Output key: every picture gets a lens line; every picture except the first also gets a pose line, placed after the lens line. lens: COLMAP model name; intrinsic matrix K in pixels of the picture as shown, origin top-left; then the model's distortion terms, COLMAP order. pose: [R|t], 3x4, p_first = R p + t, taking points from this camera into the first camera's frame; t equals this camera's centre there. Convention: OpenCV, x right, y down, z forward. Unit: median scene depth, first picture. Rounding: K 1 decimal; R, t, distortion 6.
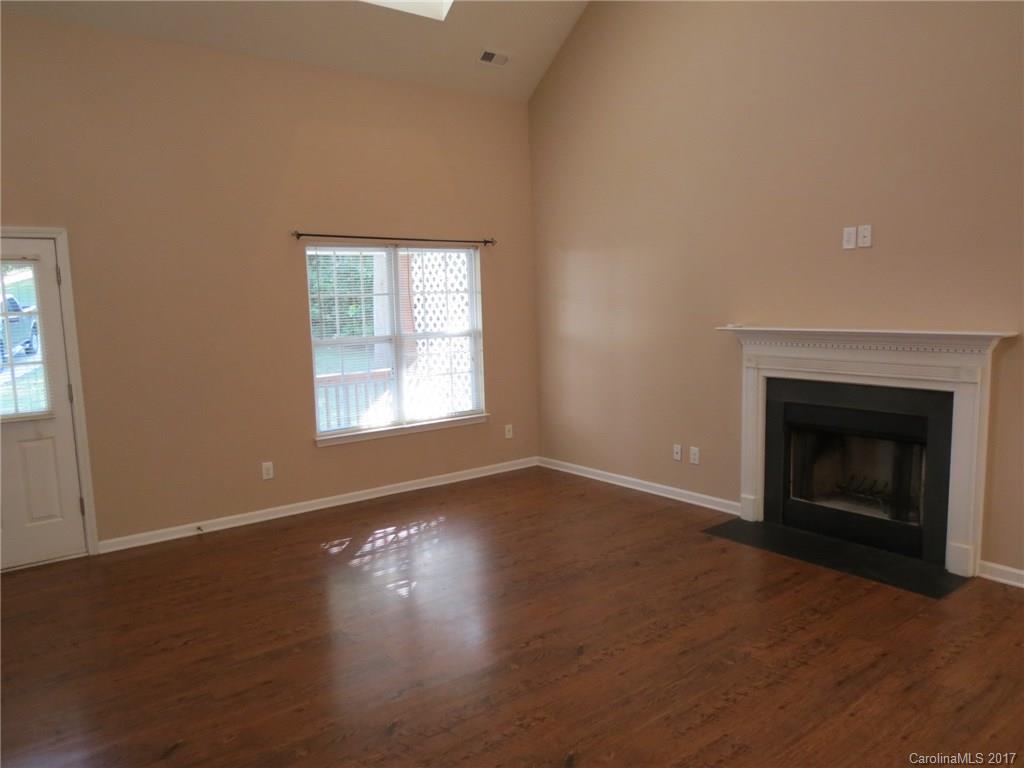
lens RADIAL K [[741.1, 0, 512.1], [0, 741.1, 379.8], [0, 0, 1]] dist [-0.021920, 0.007509]
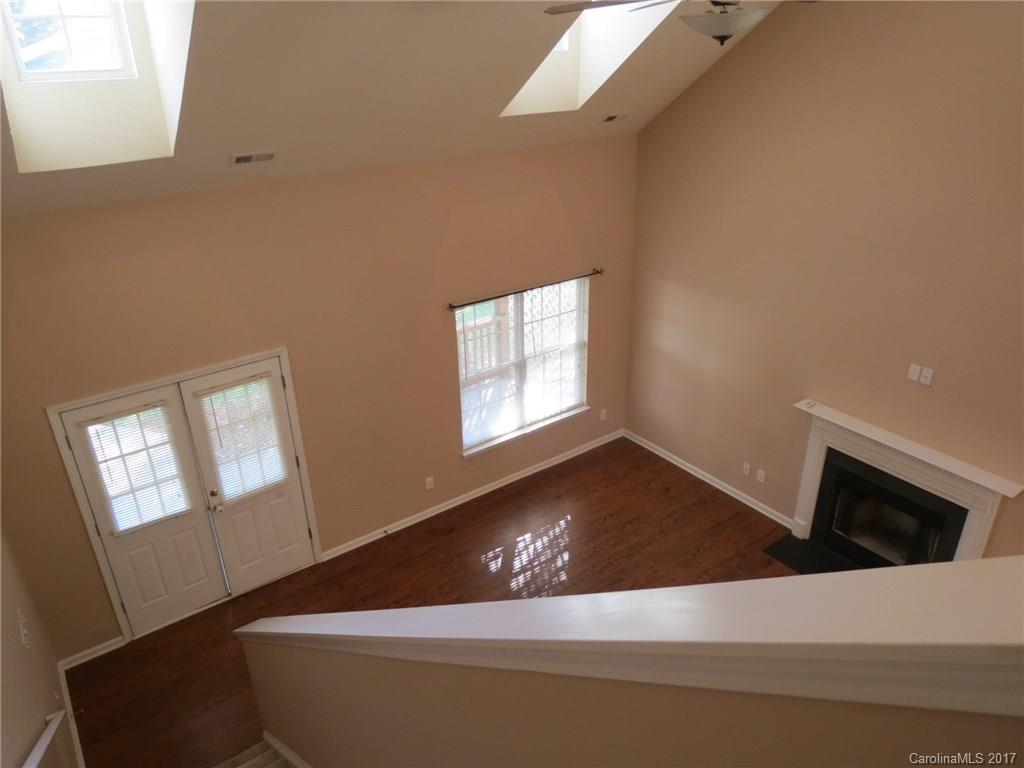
lens RADIAL K [[741.1, 0, 512.7], [0, 741.1, 378.3], [0, 0, 1]] dist [-0.021920, 0.007509]
pose [[0.999522, 0.021690, -0.022010, -0.157289], [-0.013443, 0.946547, 0.322285, -0.464785], [0.027824, -0.321835, 0.946387, -0.164926]]
